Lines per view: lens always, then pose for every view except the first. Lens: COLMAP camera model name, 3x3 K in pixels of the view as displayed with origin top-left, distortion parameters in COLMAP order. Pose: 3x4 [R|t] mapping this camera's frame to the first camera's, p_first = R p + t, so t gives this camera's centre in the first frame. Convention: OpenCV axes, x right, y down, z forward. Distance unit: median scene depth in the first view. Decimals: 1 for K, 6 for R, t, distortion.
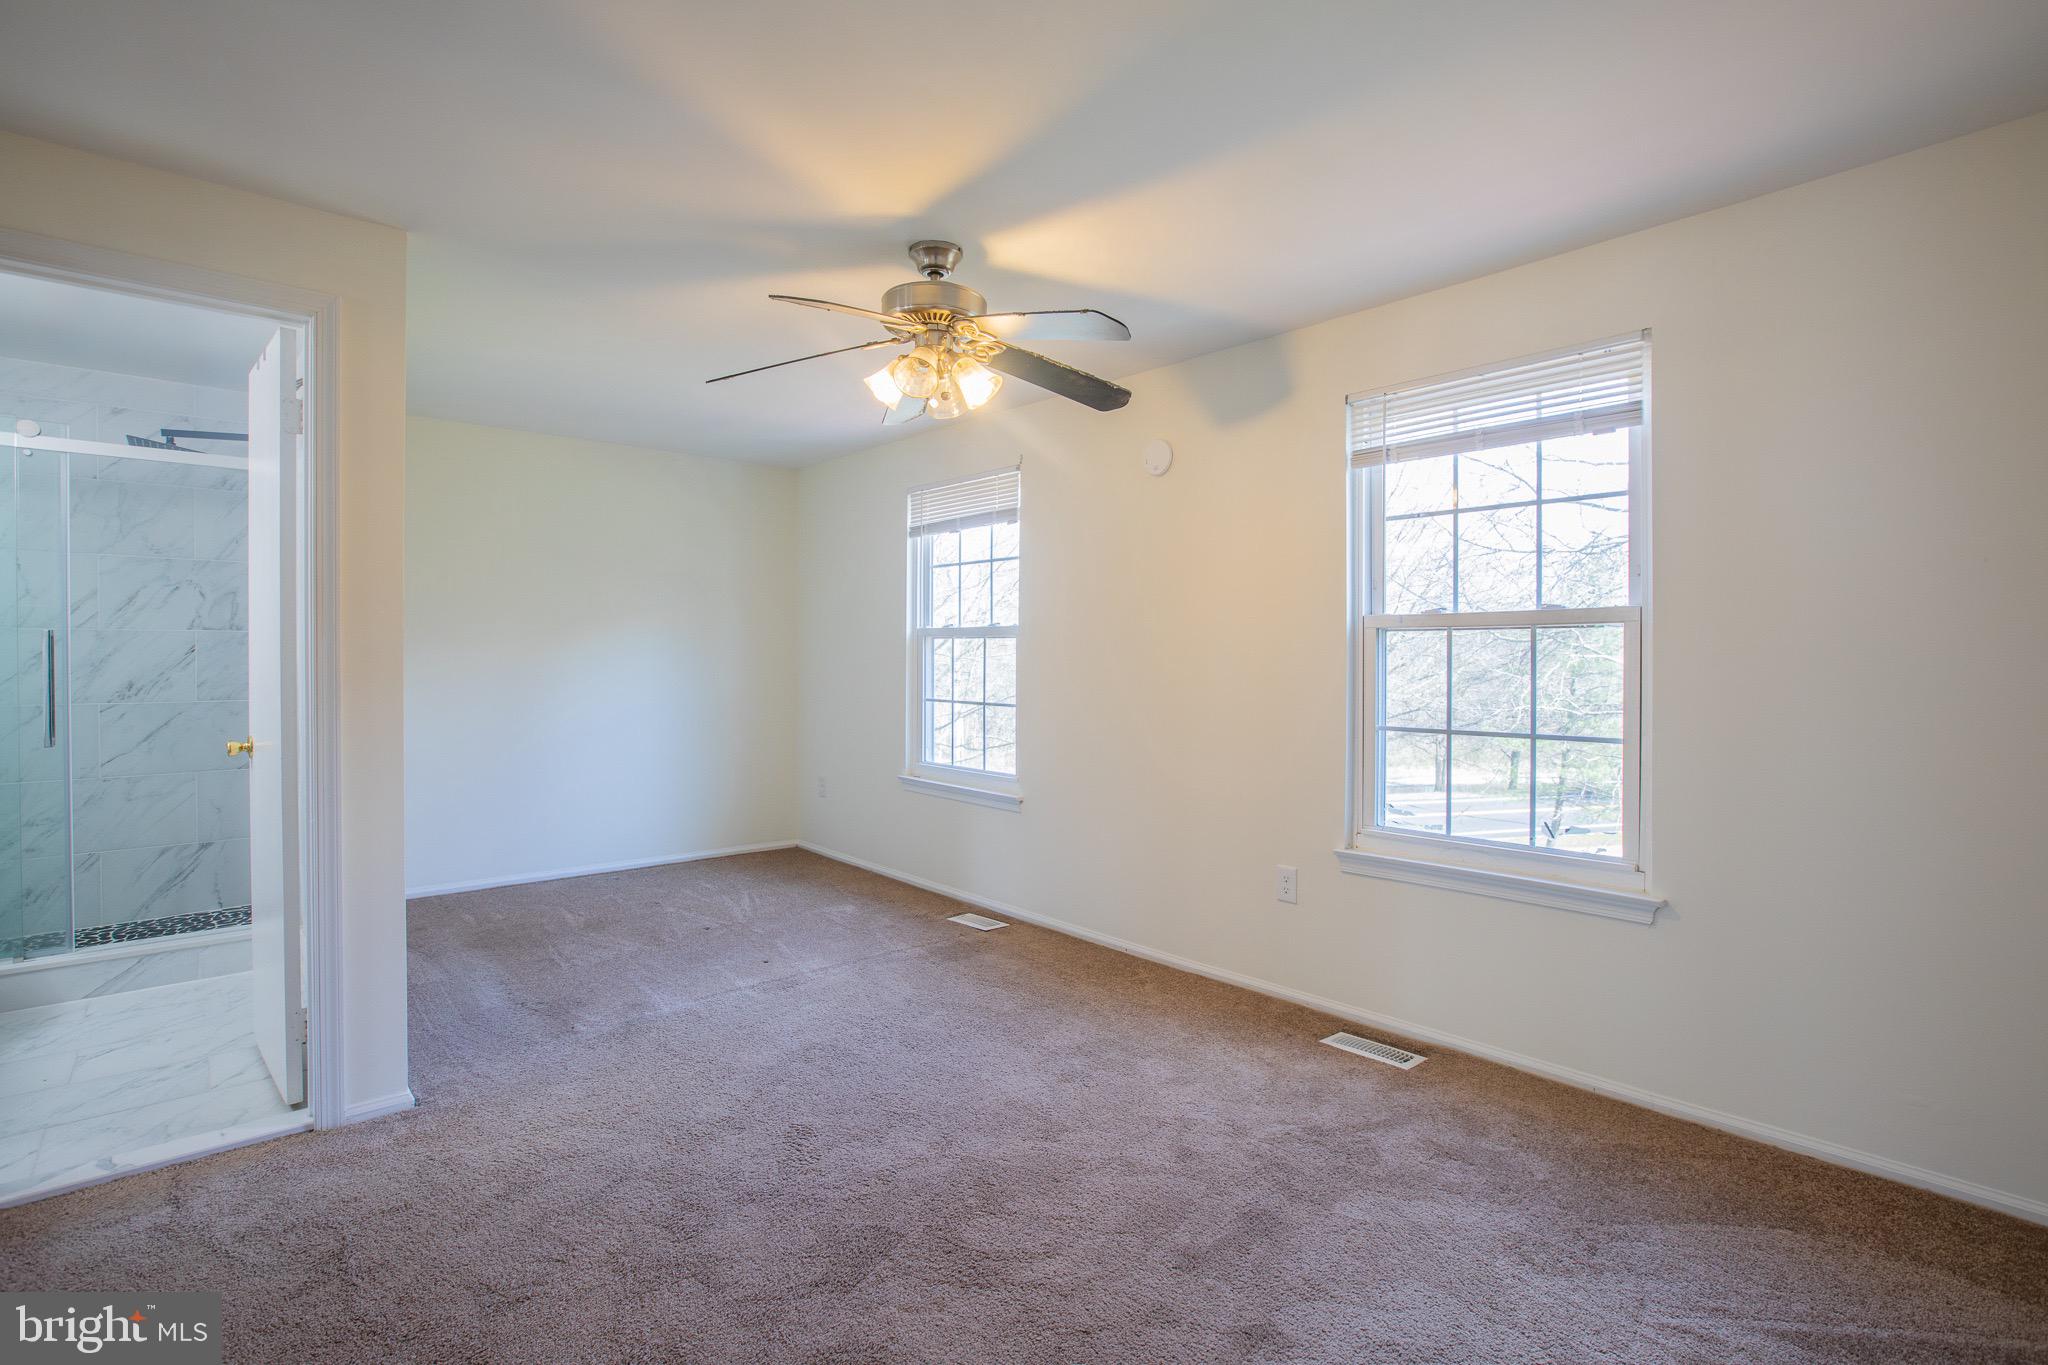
lens RADIAL K [[963.1, 0, 1020.1], [0, 963.1, 653.5], [0, 0, 1]] dist [-0.054080, 0.018368]
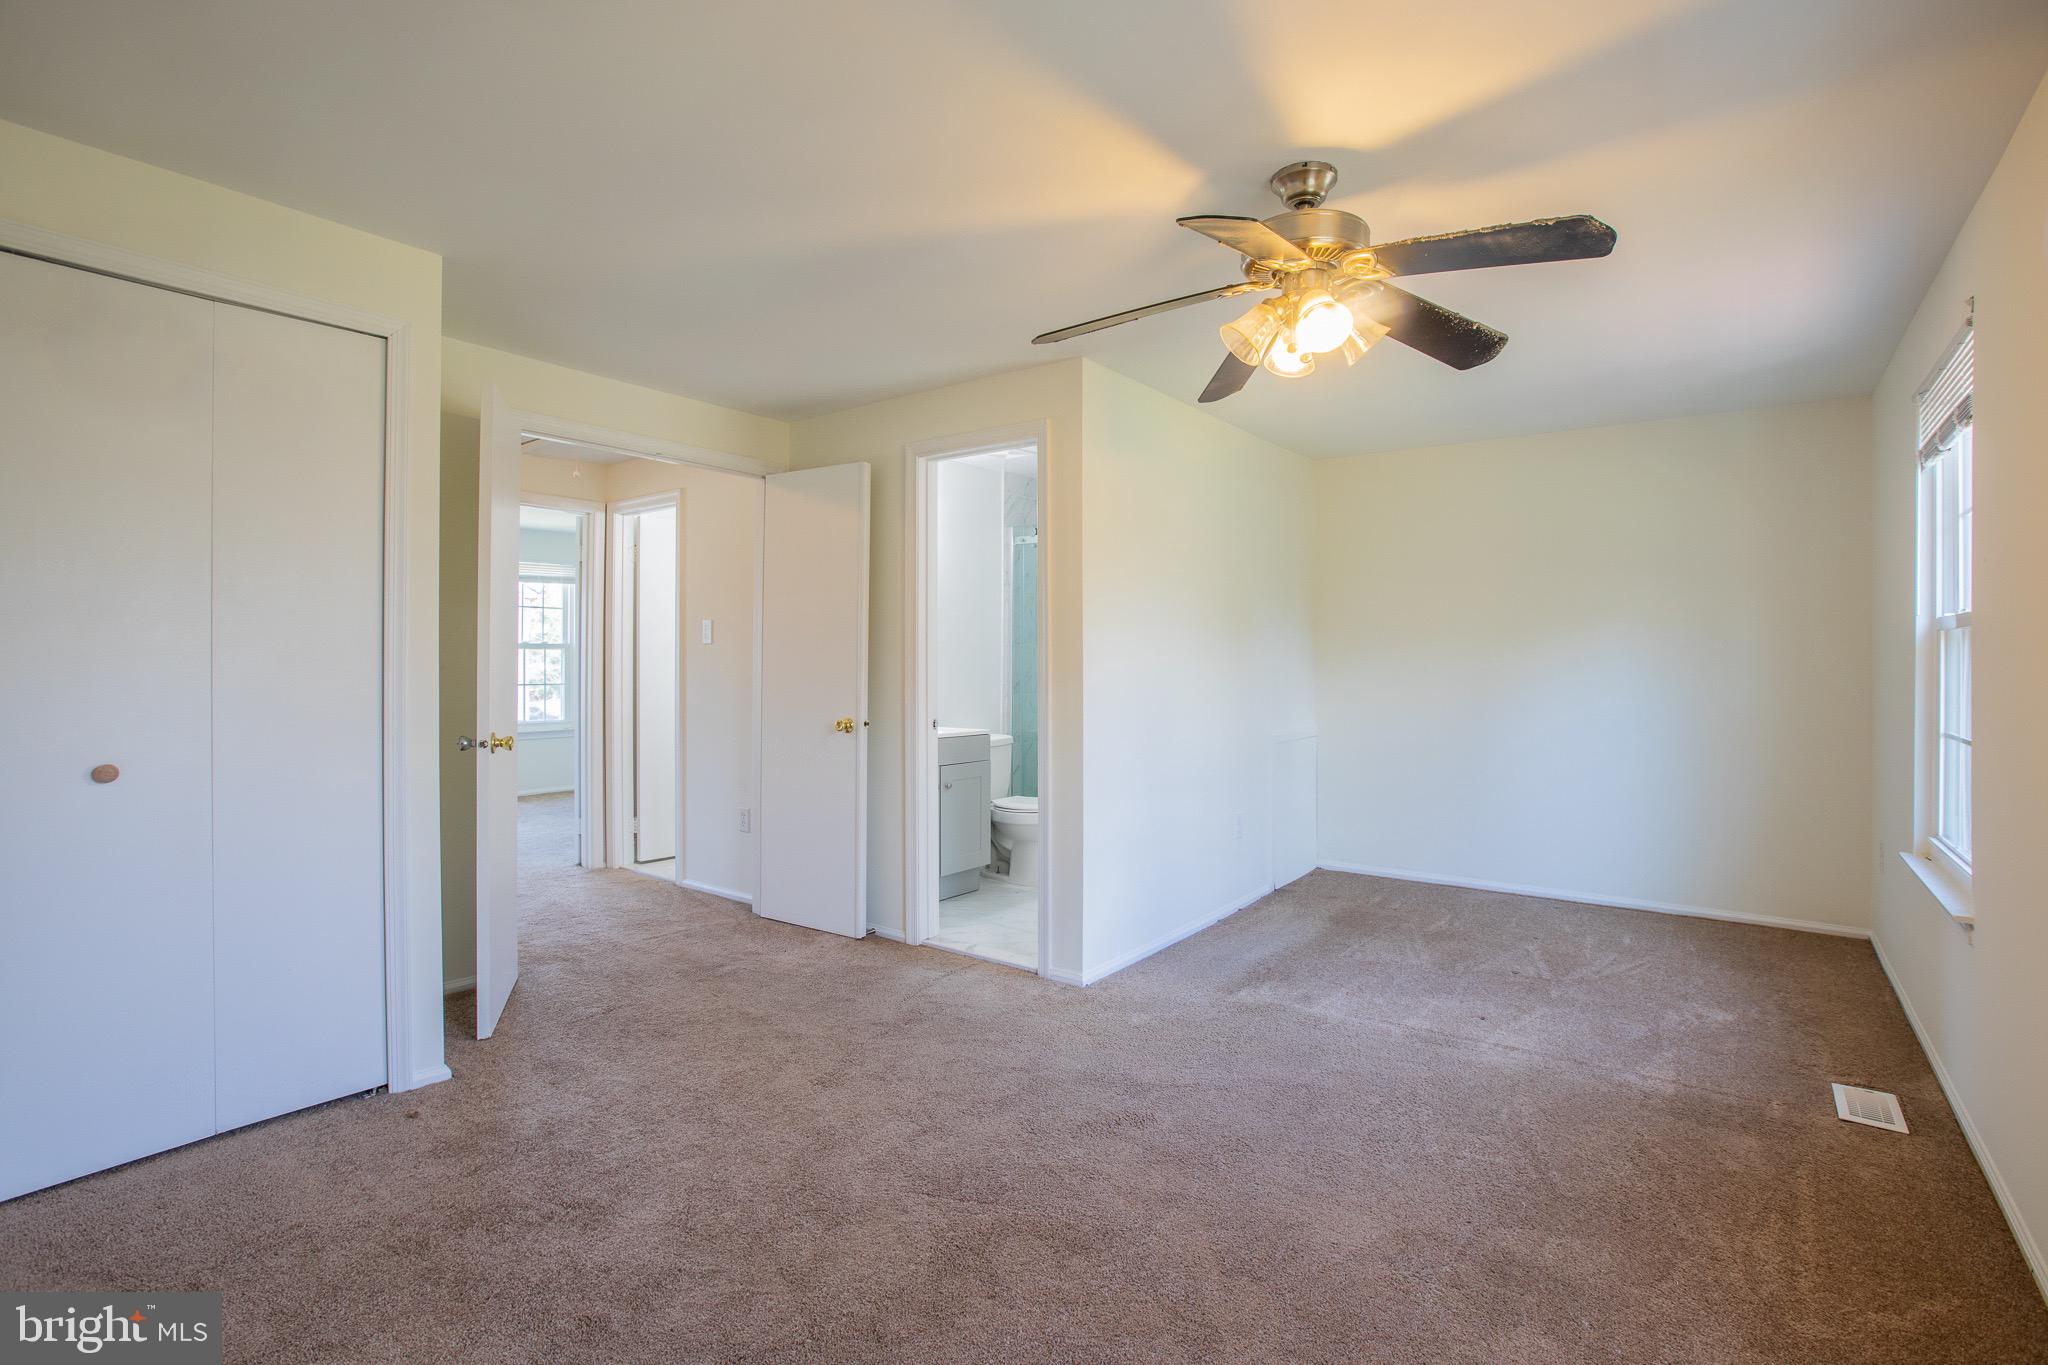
lens RADIAL K [[963.1, 0, 1020.1], [0, 963.1, 653.5], [0, 0, 1]] dist [-0.054080, 0.018368]
pose [[0.187879, -0.010567, -0.982135, 0.513413], [0.002635, 0.999944, -0.010255, 0.003797], [0.982189, -0.000661, 0.187896, 0.452644]]
